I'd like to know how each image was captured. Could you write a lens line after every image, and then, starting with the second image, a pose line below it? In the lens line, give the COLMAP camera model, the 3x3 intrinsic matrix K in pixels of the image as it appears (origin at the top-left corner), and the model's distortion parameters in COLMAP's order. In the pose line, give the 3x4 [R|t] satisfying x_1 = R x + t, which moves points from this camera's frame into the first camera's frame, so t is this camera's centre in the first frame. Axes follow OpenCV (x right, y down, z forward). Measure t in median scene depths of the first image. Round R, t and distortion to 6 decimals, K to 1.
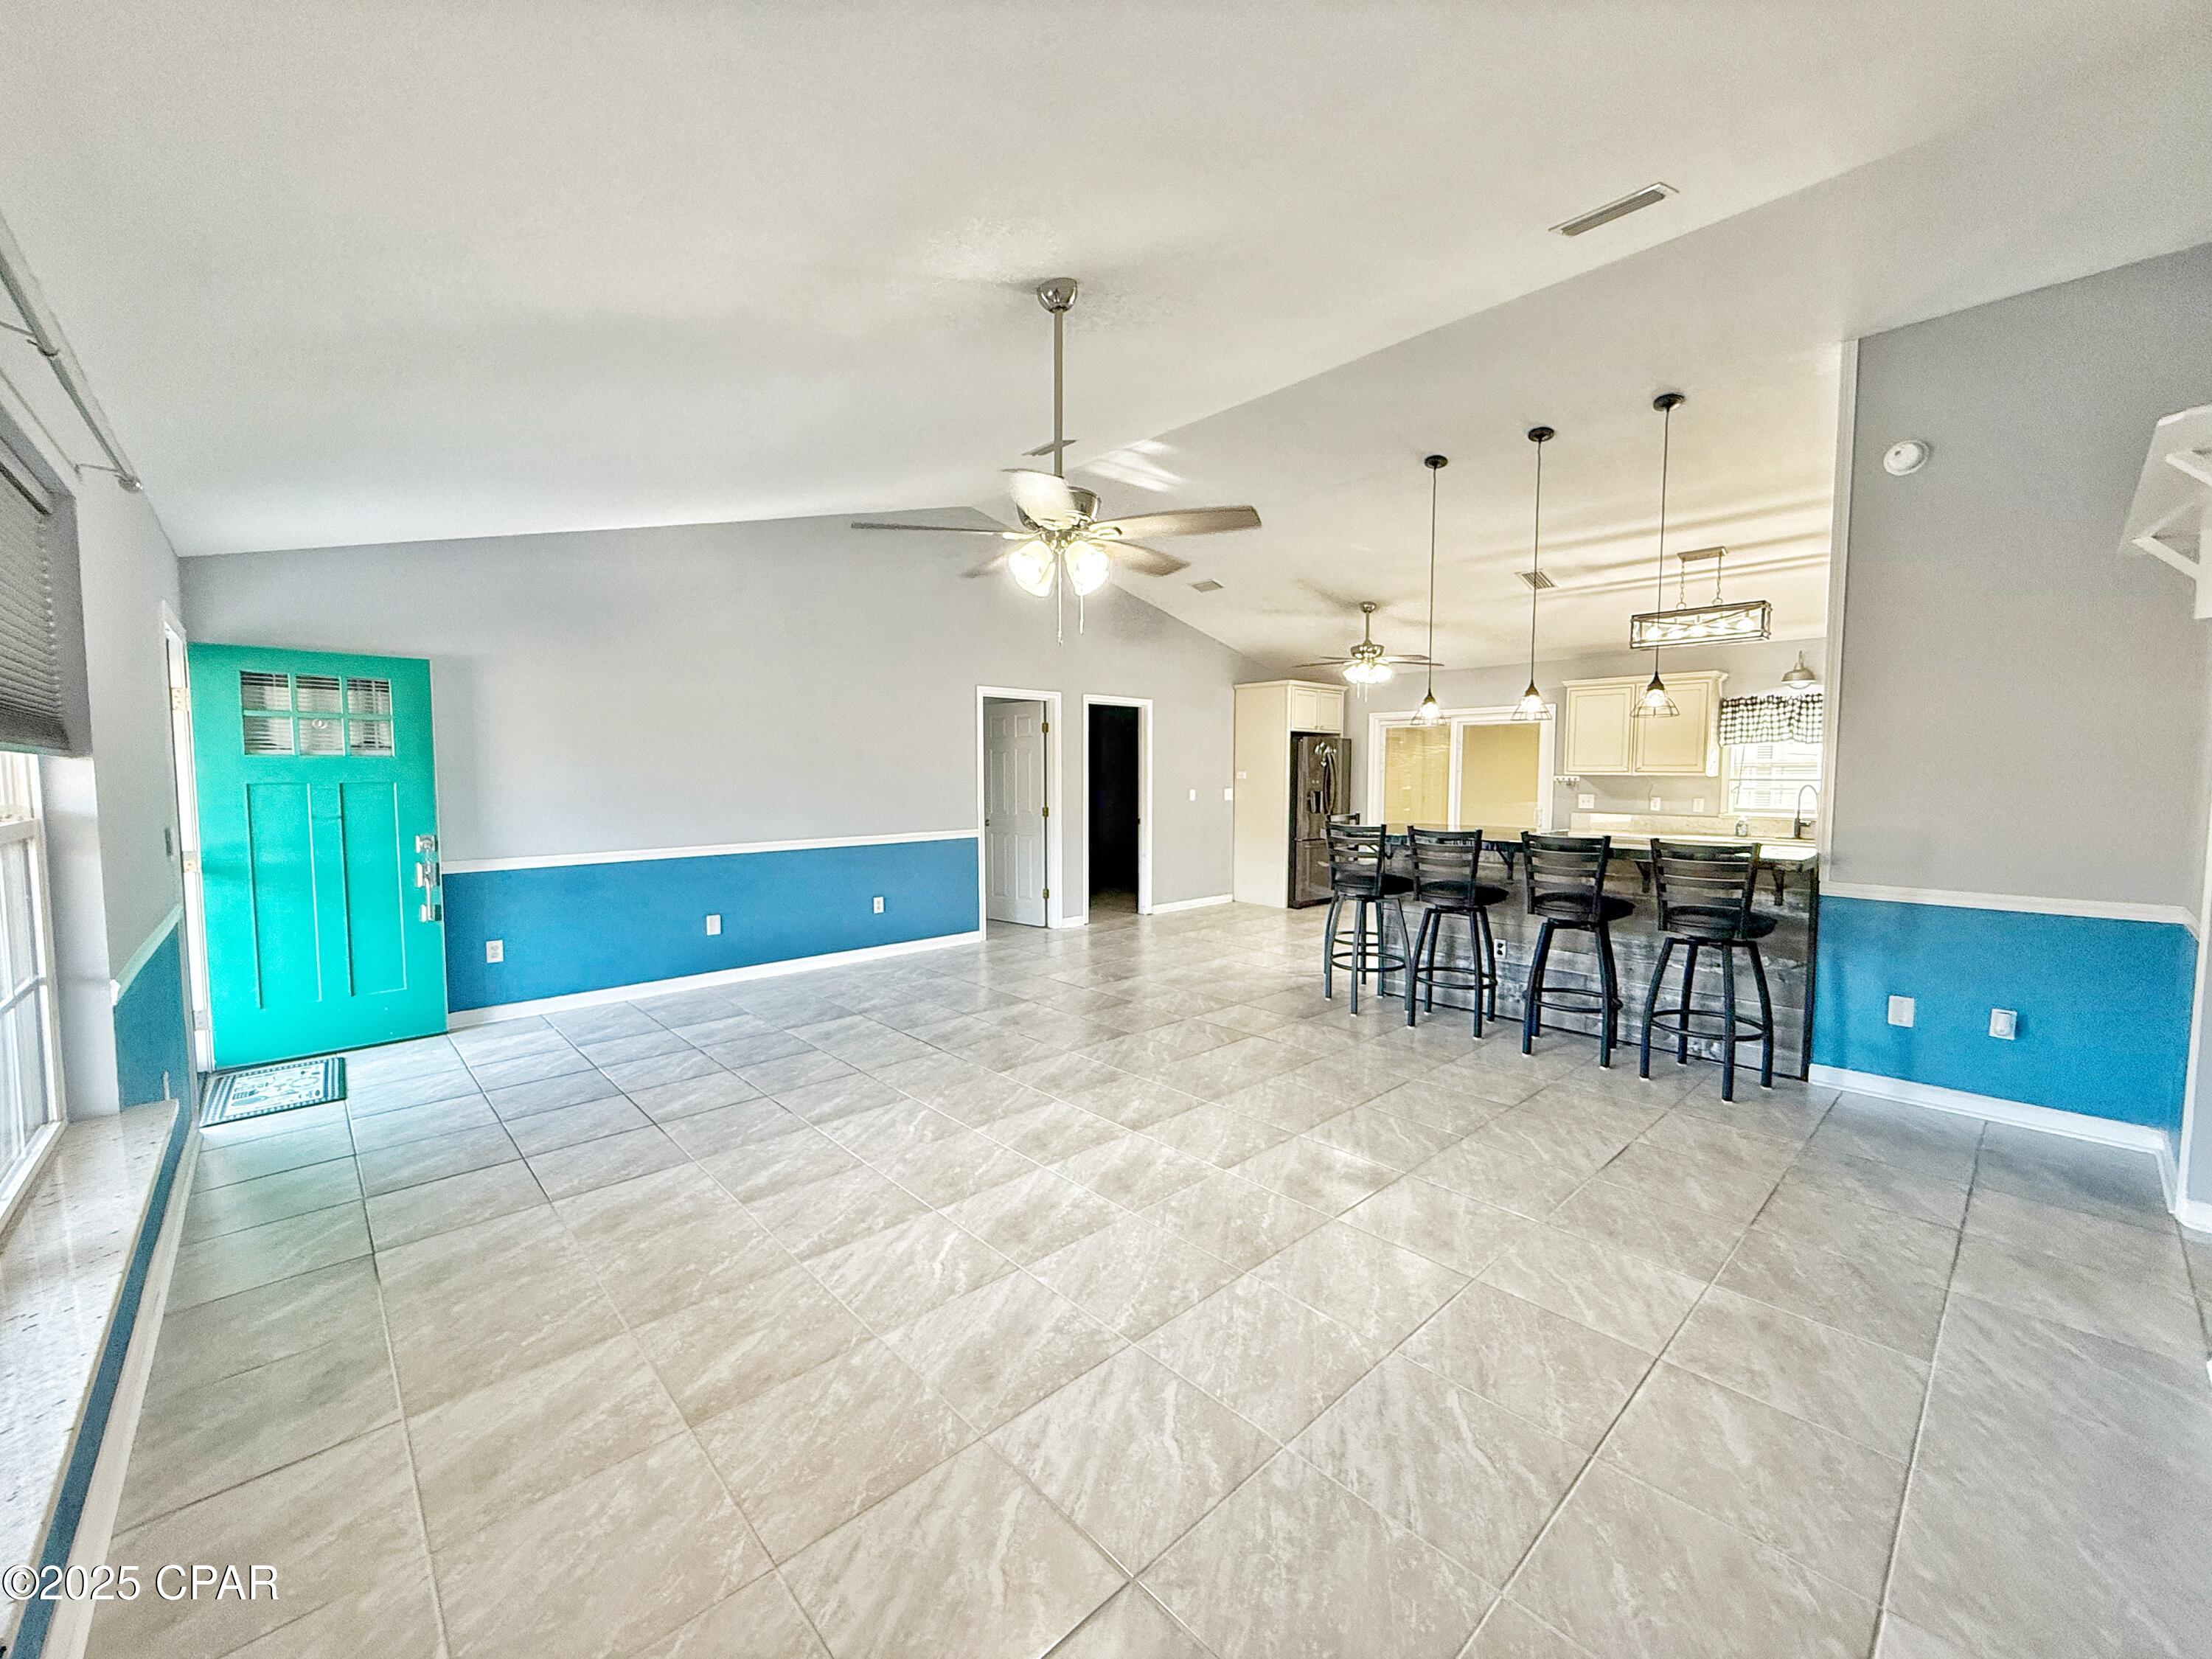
lens RADIAL K [[881.3, 0, 1098.4], [0, 881.3, 831.2], [0, 0, 1]] dist [-0.000475, 0.000217]
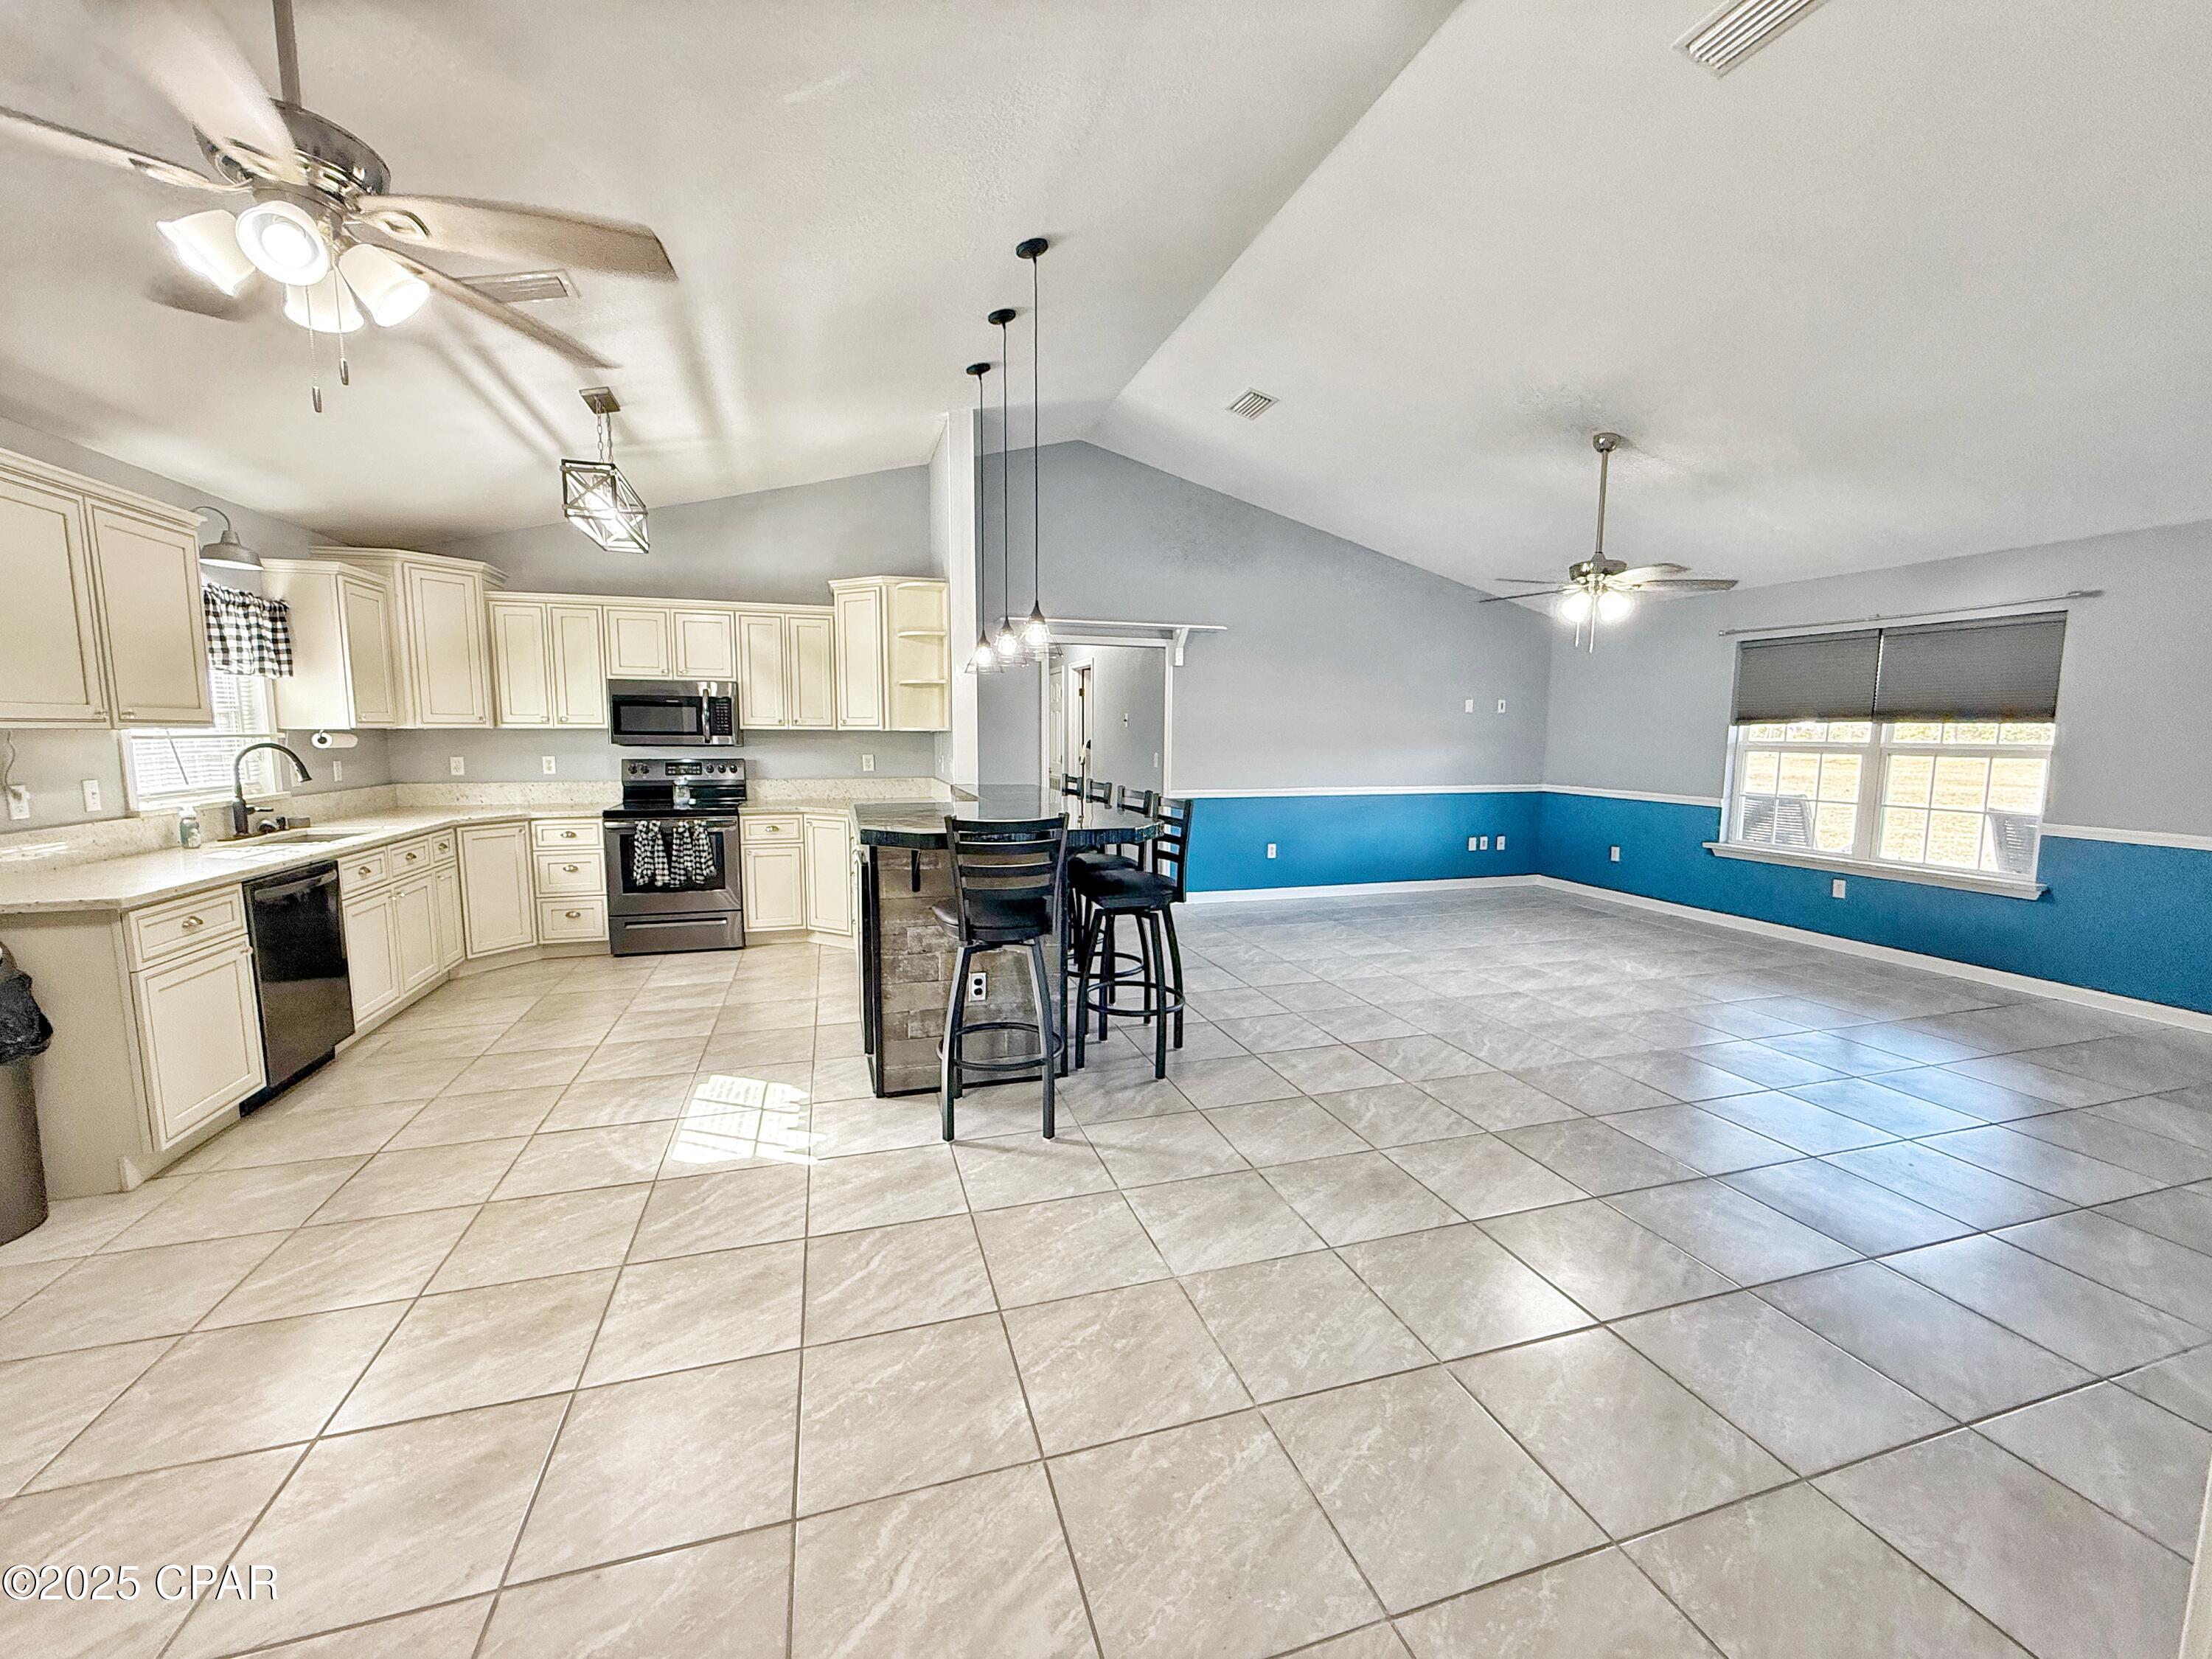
lens RADIAL K [[881.3, 0, 1098.4], [0, 881.3, 831.2], [0, 0, 1]] dist [-0.000475, 0.000217]
pose [[-0.901358, -0.055768, 0.429468, 0.048696], [0.023950, 0.983737, 0.178009, -0.148752], [-0.432411, 0.170736, -0.885364, 2.209546]]
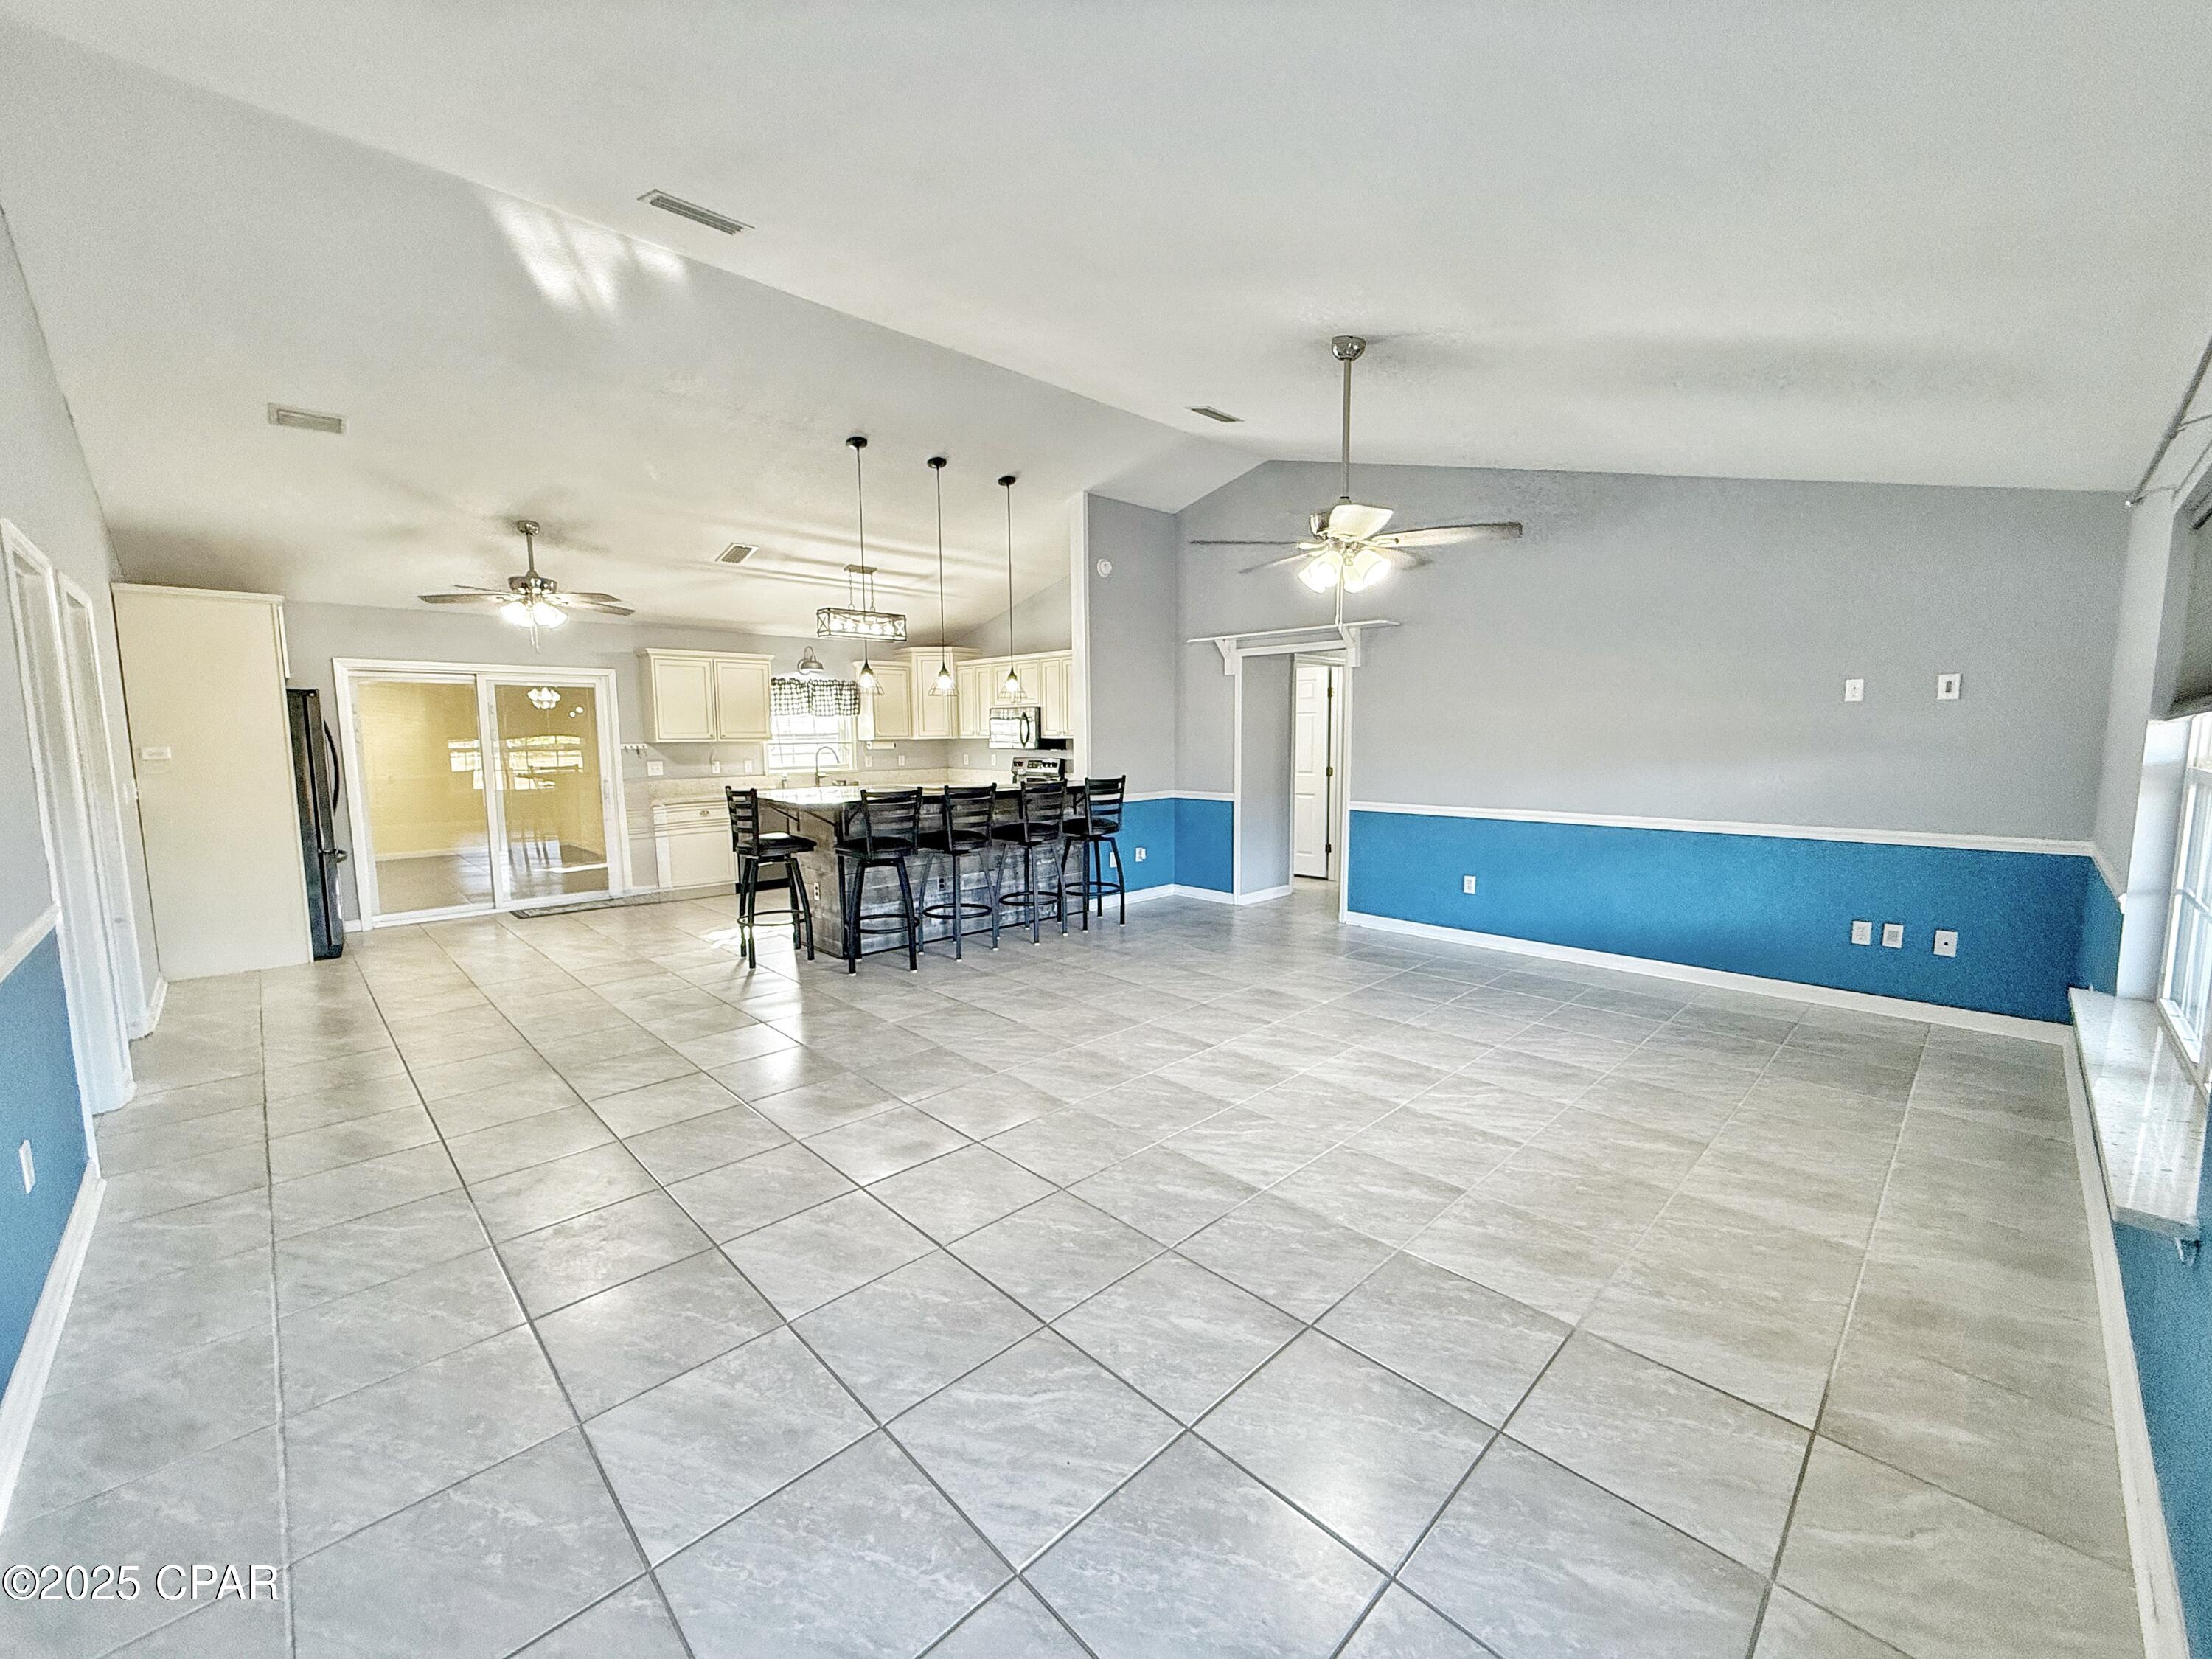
lens RADIAL K [[877.4, 0, 1098.1], [0, 877.4, 833.6], [0, 0, 1]] dist [-0.003505, -0.000117]
pose [[-0.022830, -0.114659, 0.993143, -0.969953], [0.077449, 0.990213, 0.116101, -0.076148], [-0.996735, 0.079568, -0.013726, 1.034391]]
